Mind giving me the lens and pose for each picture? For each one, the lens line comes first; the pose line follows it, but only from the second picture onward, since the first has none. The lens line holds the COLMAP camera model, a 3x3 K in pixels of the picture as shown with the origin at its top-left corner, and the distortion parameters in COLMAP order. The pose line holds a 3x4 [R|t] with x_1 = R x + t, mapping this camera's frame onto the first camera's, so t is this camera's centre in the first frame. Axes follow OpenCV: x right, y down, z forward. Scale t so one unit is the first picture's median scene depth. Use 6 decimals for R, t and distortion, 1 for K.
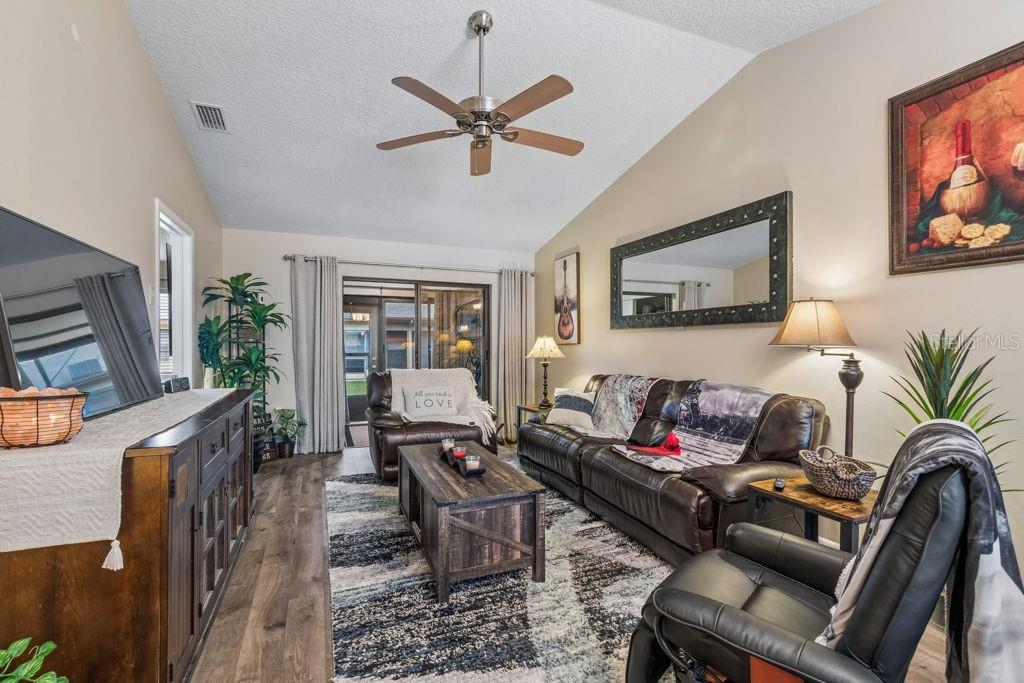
lens RADIAL K [[460.2, 0, 504.6], [0, 460.2, 345.3], [0, 0, 1]] dist [-0.000422, -0.000597]
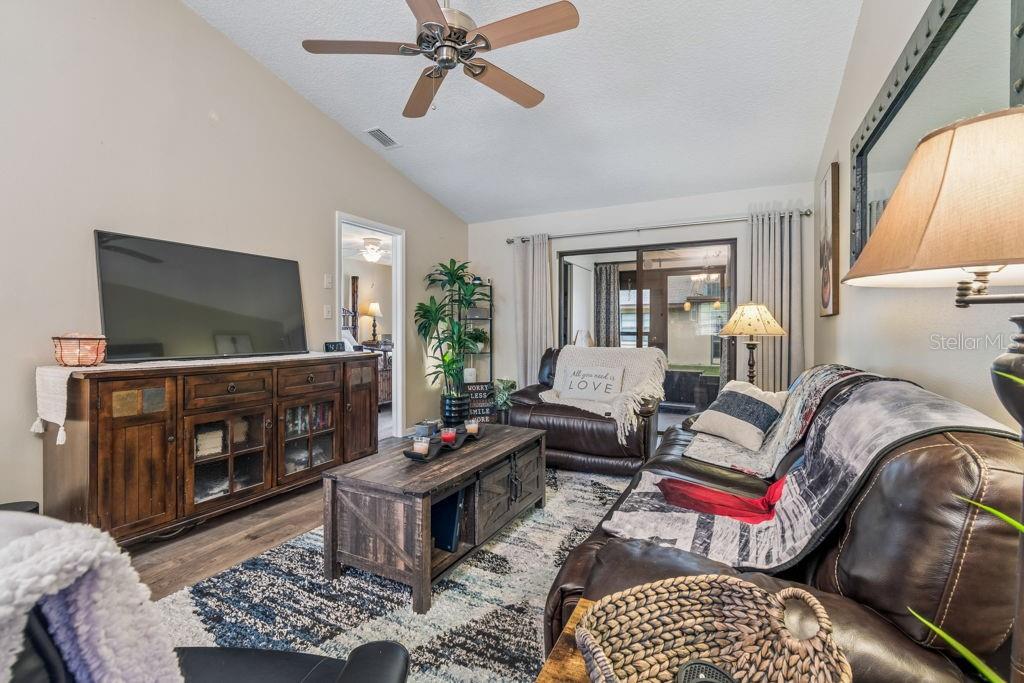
lens RADIAL K [[460.2, 0, 508.0], [0, 460.2, 332.2], [0, 0, 1]] dist [-0.000422, -0.000597]
pose [[0.647595, 0.007669, -0.761946, 0.774556], [-0.004252, 0.999970, 0.006450, 0.040022], [0.761972, -0.000937, 0.647609, 0.628070]]
